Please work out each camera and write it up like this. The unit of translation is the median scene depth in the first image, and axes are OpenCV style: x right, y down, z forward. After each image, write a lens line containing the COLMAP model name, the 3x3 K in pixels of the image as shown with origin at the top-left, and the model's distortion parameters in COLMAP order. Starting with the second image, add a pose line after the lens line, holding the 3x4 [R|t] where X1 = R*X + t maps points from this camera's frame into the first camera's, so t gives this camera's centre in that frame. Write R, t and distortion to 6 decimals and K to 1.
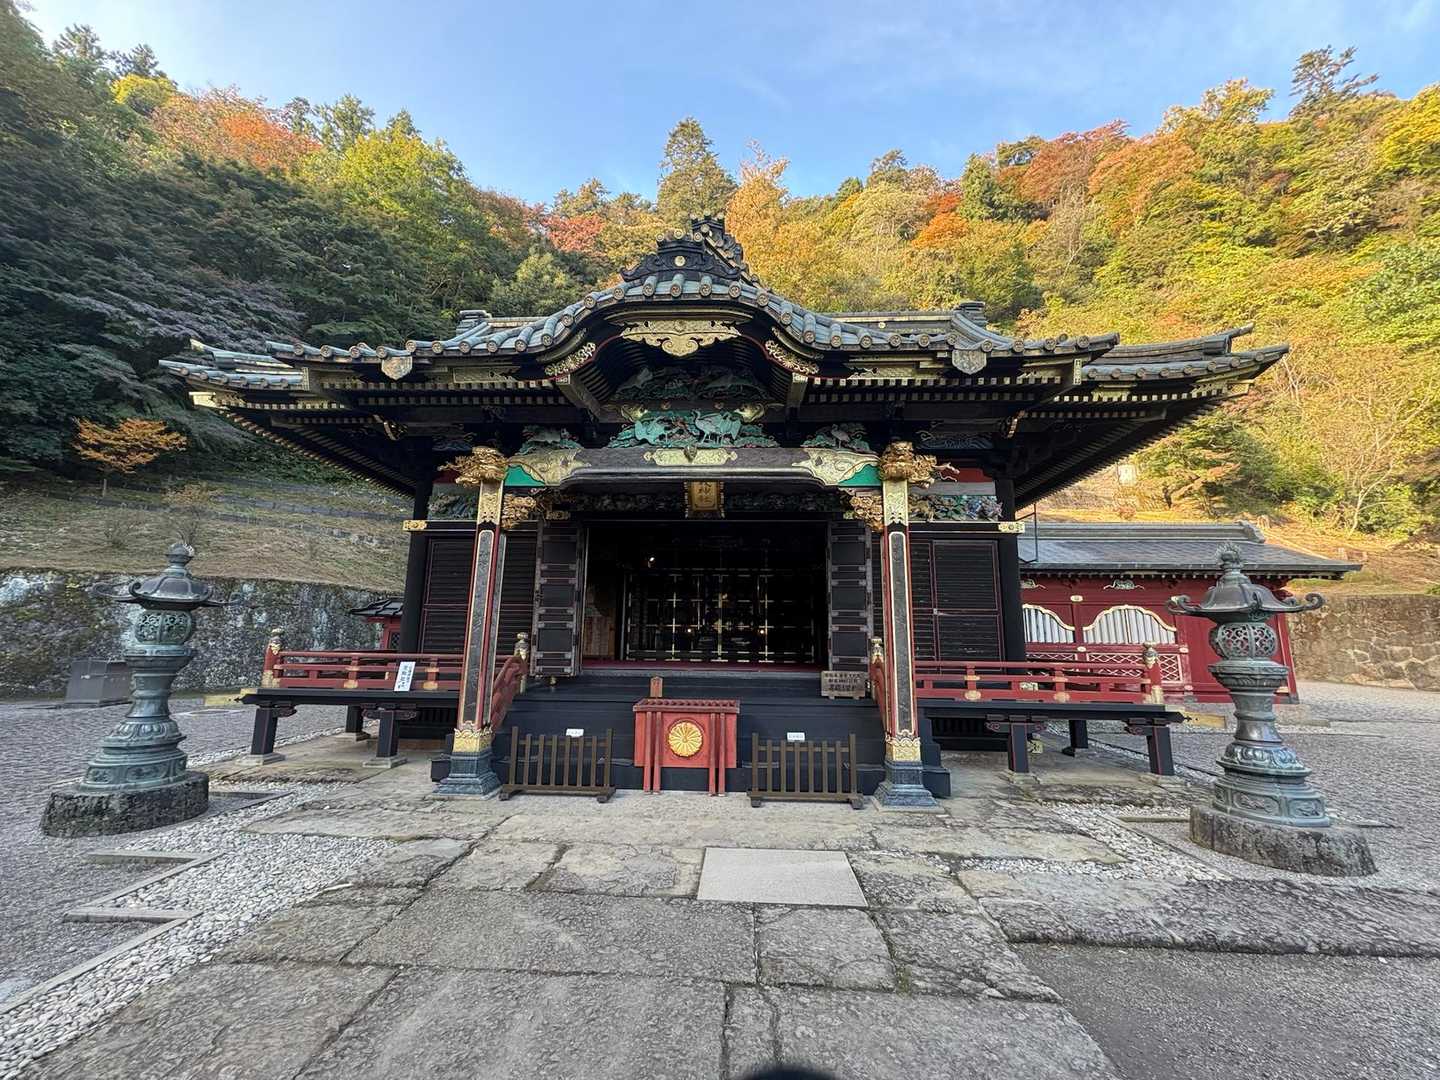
lens RADIAL K [[579.1, 0, 720.0], [0, 579.1, 540.0], [0, 0, 1]] dist [-0.000546, 0.000005]
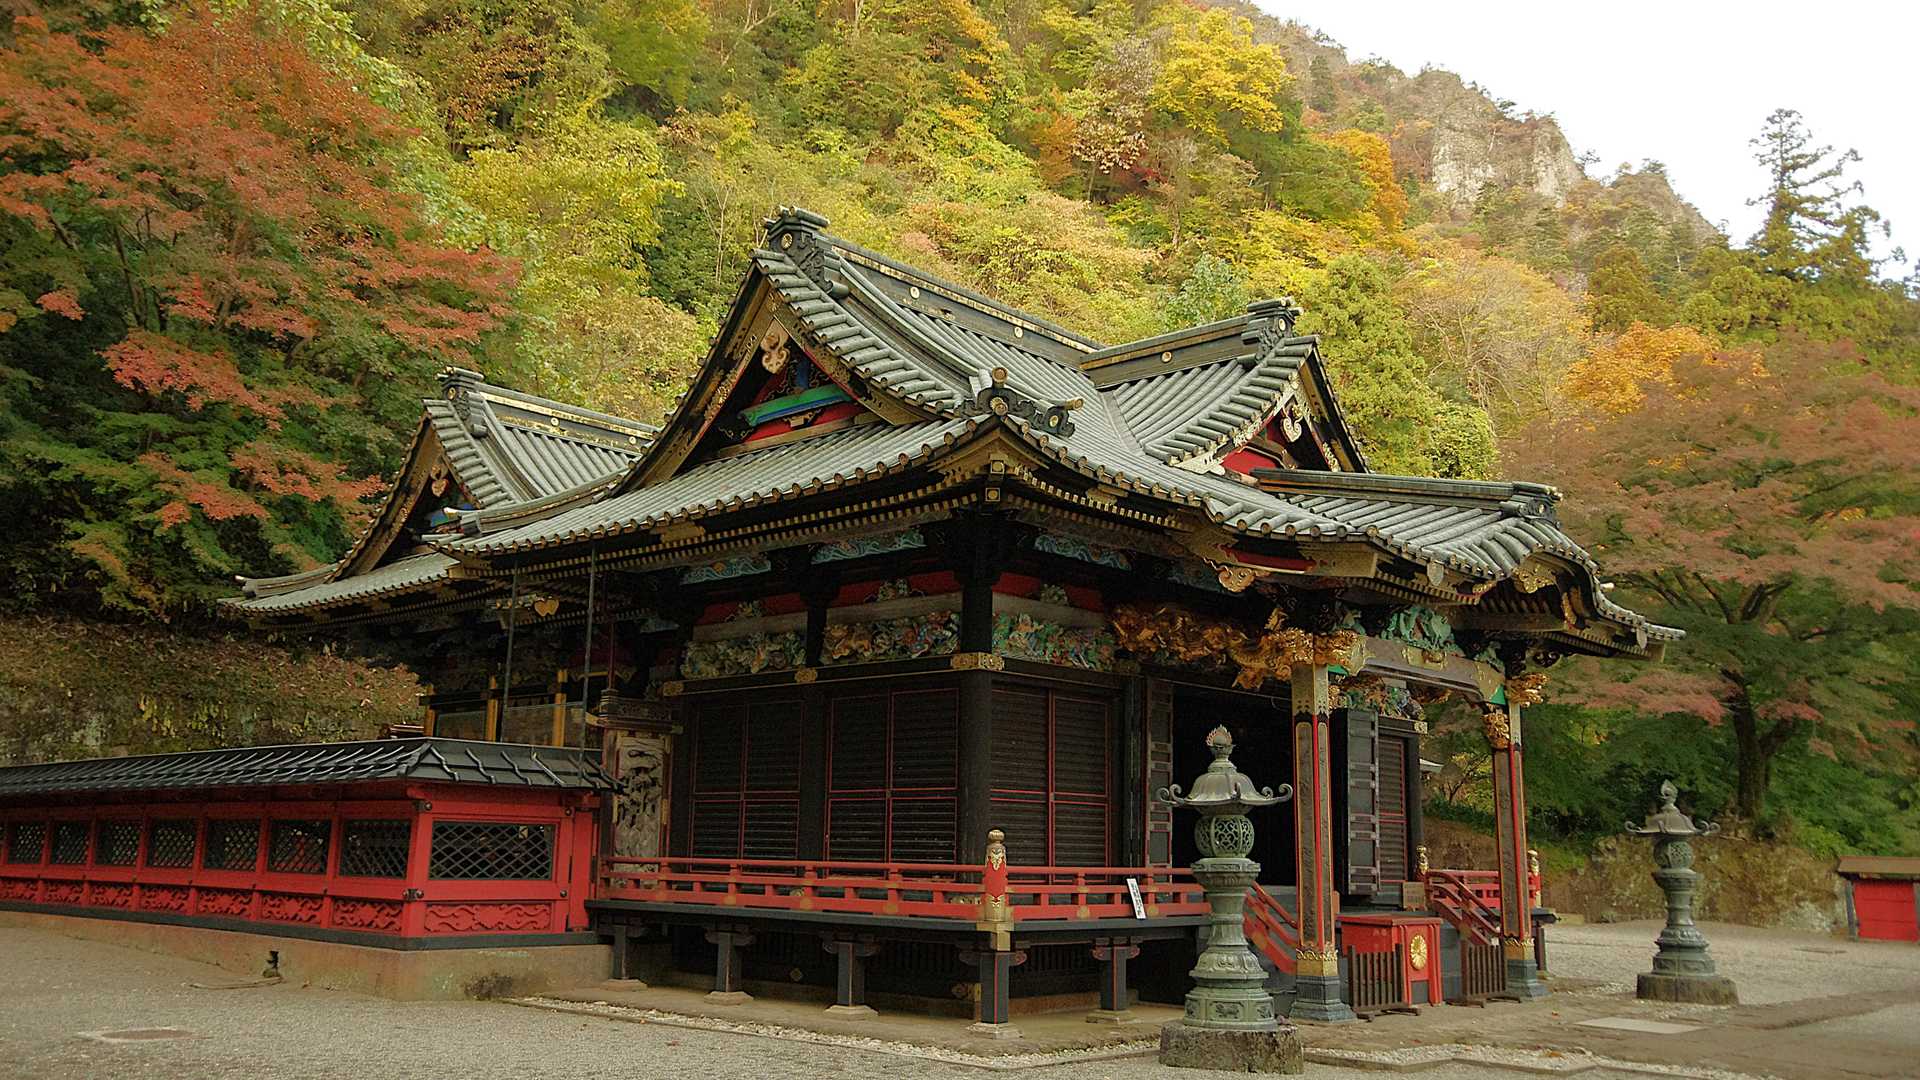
lens RADIAL K [[1596.5, 0, 960.0], [0, 1596.5, 540.0], [0, 0, 1]] dist [-0.005632, -0.000875]
pose [[0.634844, 0.151567, 0.757629, -0.259087], [-0.150076, 0.986084, -0.071517, -0.003405], [-0.757925, -0.068300, 0.648756, -0.010879]]
